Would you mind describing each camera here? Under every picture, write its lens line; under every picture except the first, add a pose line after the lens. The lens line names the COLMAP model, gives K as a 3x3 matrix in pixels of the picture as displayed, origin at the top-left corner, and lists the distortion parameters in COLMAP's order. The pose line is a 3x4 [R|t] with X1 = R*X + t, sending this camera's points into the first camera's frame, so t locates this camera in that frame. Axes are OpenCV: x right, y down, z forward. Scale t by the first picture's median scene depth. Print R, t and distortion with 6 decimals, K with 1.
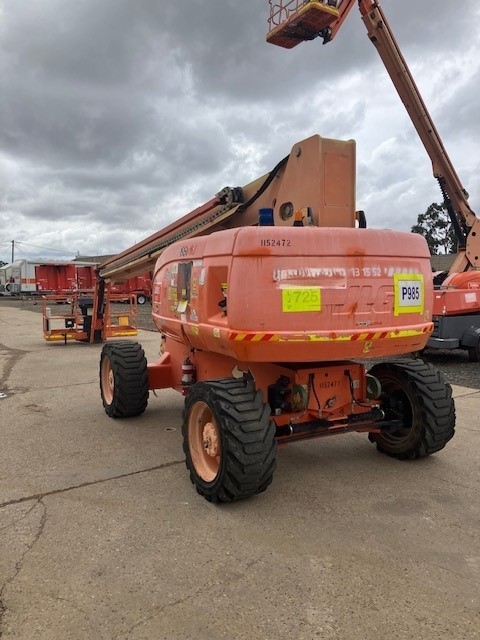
lens RADIAL K [[545.9, 0, 239.7], [0, 545.9, 311.1], [0, 0, 1]] dist [-0.001482, -0.016539]
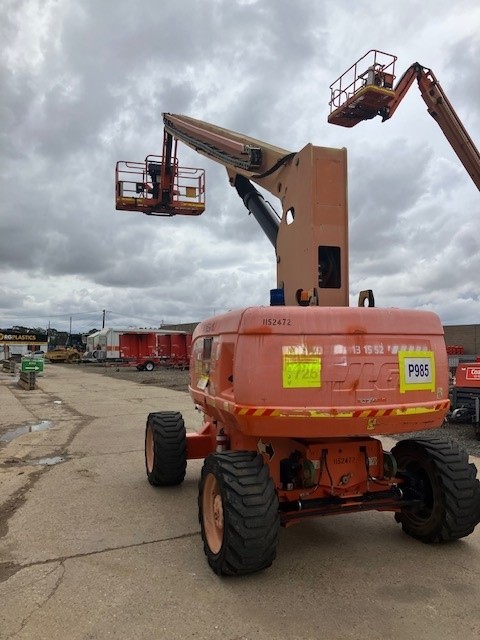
lens RADIAL K [[545.9, 0, 239.7], [0, 545.9, 311.1], [0, 0, 1]] dist [-0.001482, -0.016539]
pose [[0.988148, -0.007211, -0.153335, 0.137165], [-0.011573, 0.992553, -0.121259, -0.014778], [0.153067, 0.121596, 0.980706, -0.047423]]
